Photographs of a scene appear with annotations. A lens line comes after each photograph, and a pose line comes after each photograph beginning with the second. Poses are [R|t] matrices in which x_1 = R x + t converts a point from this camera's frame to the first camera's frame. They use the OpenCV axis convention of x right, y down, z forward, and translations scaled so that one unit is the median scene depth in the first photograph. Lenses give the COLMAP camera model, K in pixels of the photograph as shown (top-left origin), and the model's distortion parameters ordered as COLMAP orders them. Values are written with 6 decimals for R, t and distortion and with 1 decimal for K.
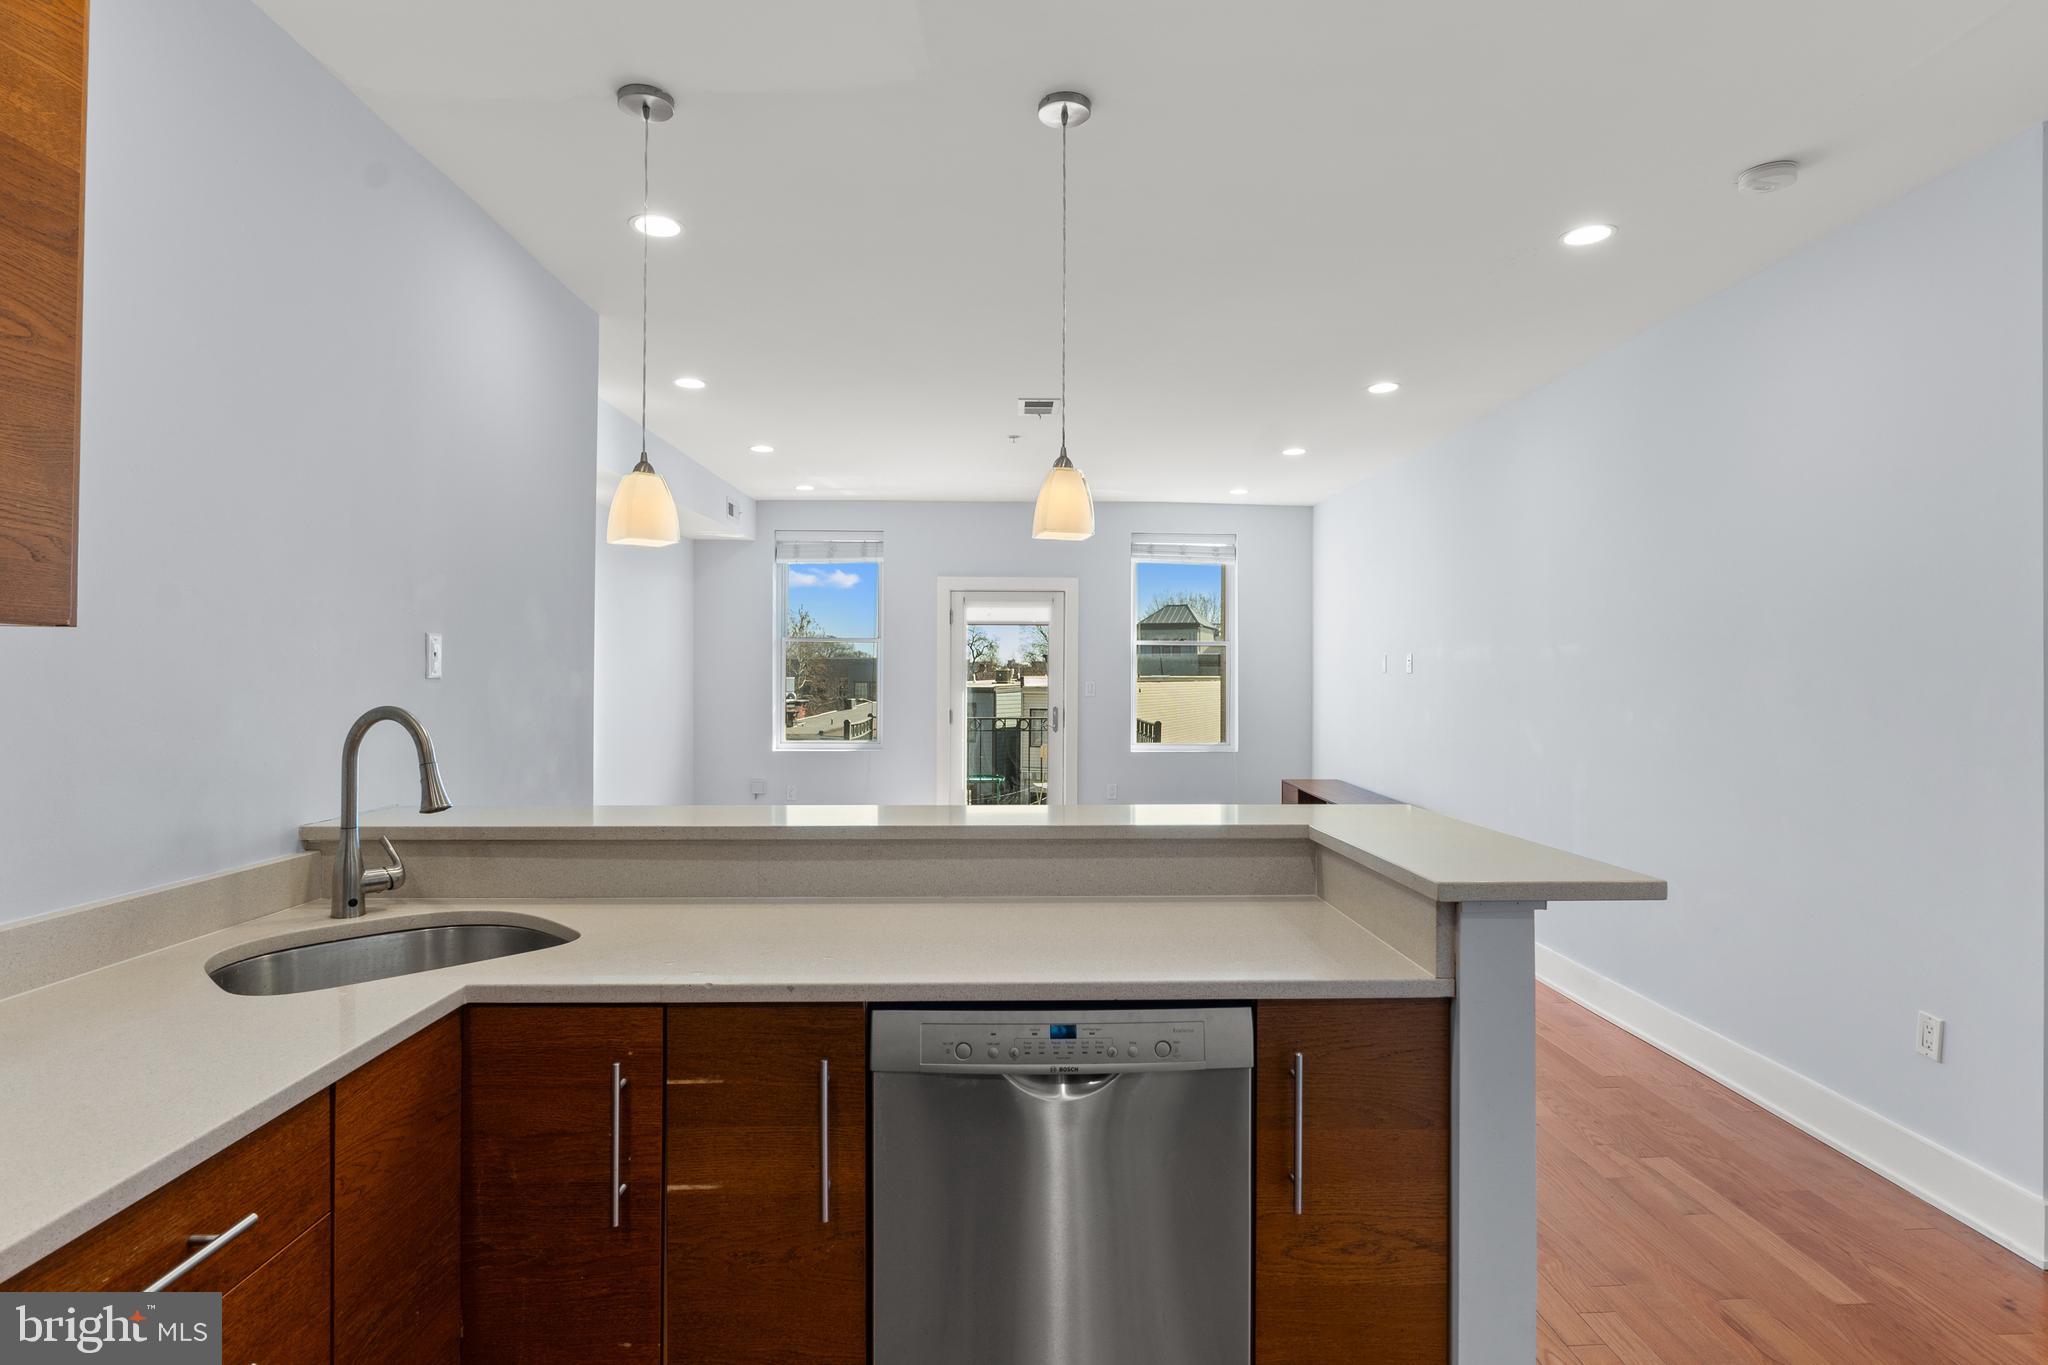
lens RADIAL K [[1054.7, 0, 1008.3], [0, 1054.7, 677.9], [0, 0, 1]] dist [-0.003259, -0.000333]
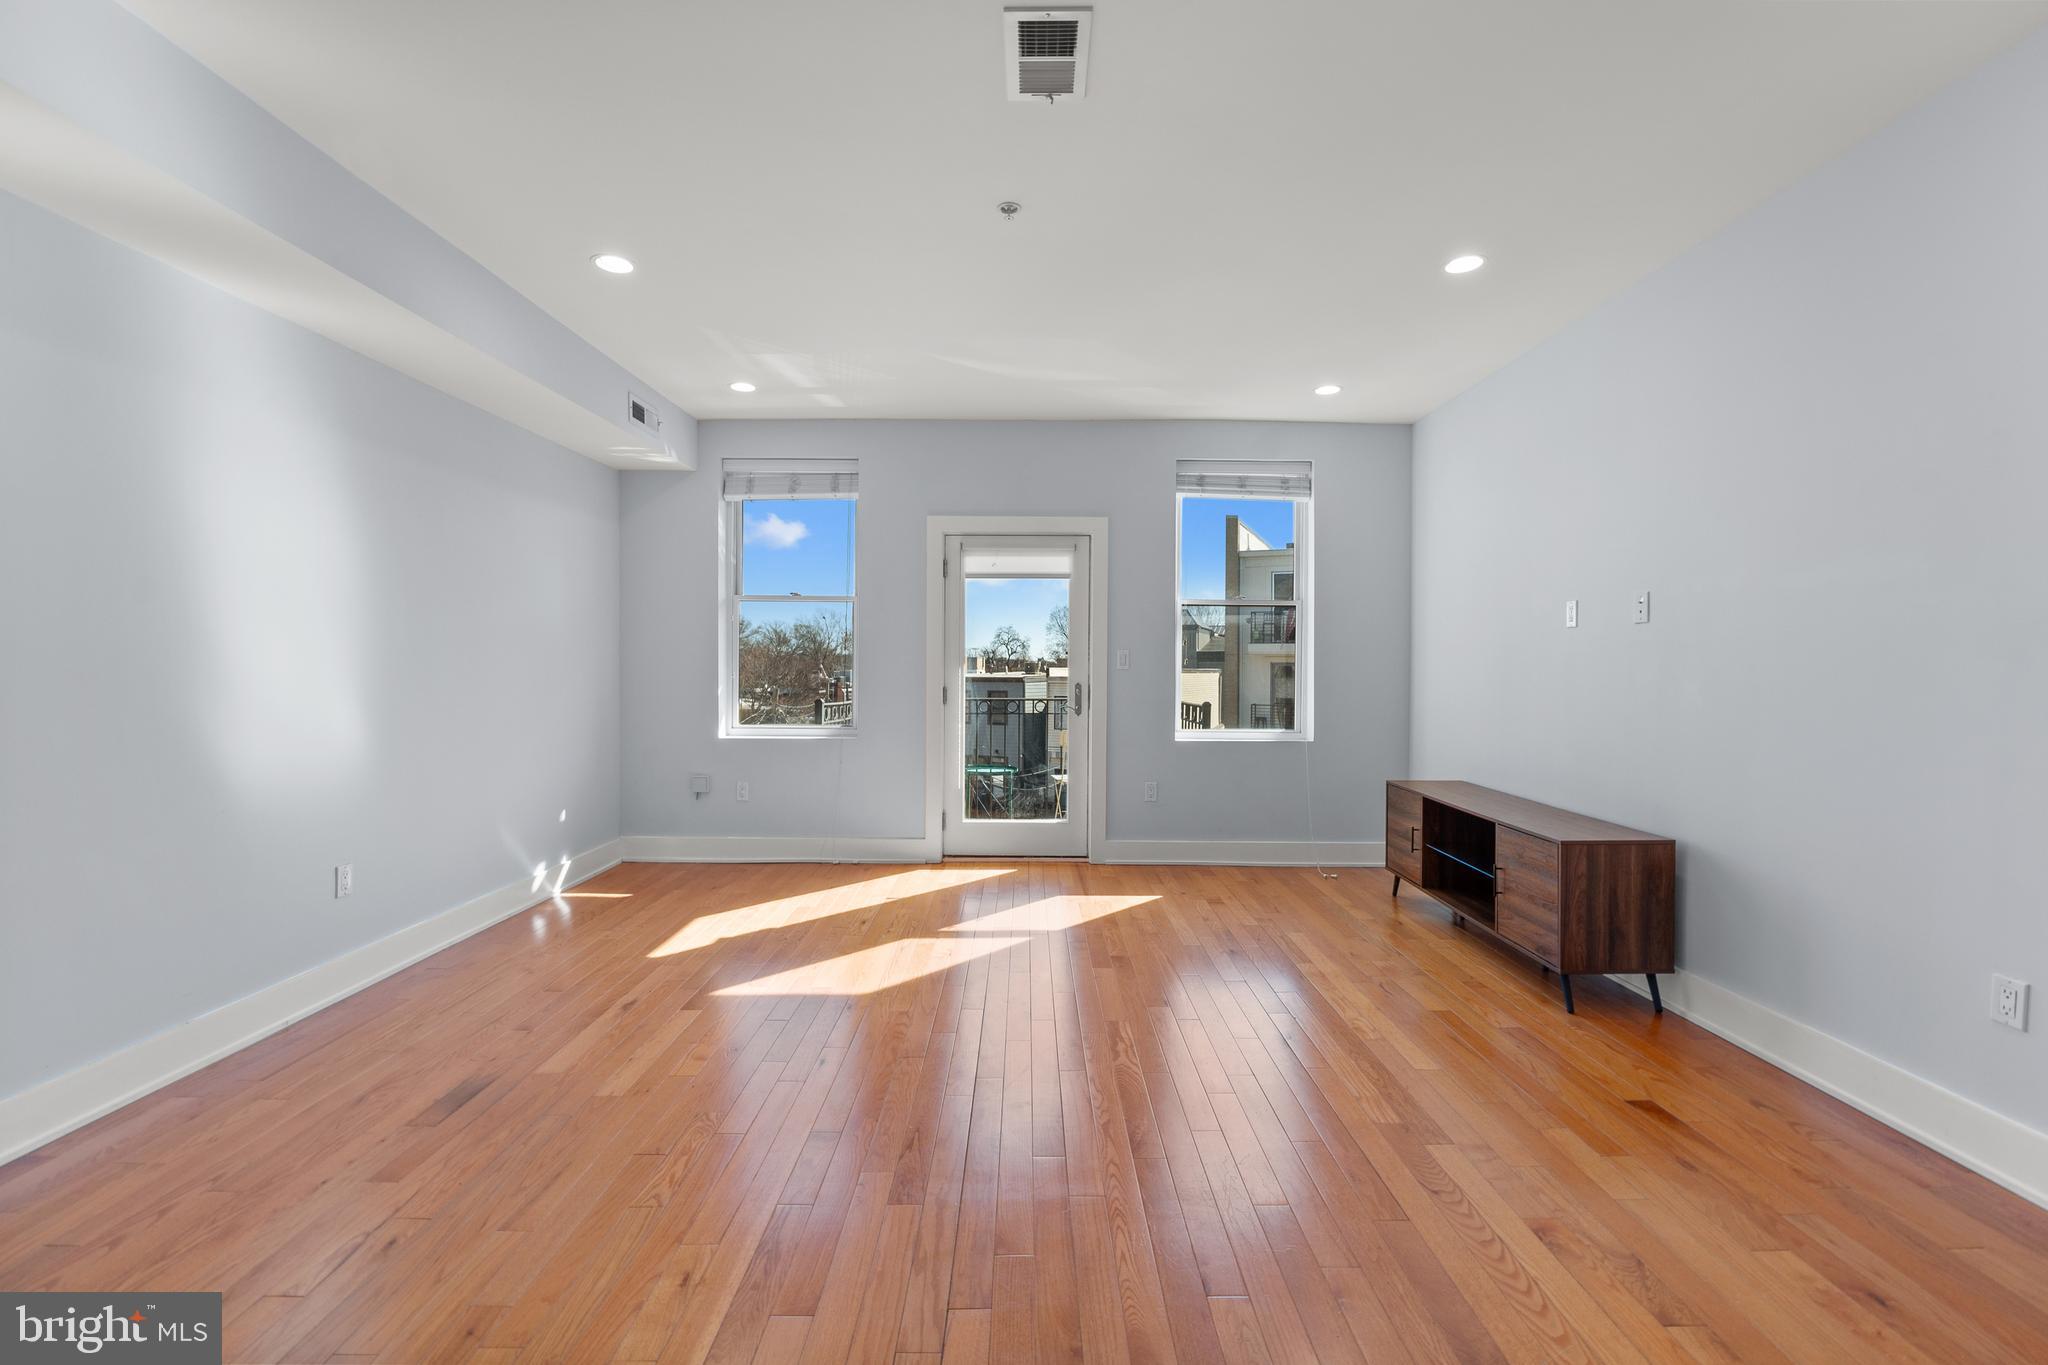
lens RADIAL K [[845.8, 0, 1023.2], [0, 845.8, 676.8], [0, 0, 1]] dist [-0.013909, 0.000313]
pose [[0.999847, 0.002098, -0.017370, 0.015002], [-0.002005, 0.999984, 0.005381, 0.019538], [0.017381, -0.005345, 0.999835, 0.372577]]
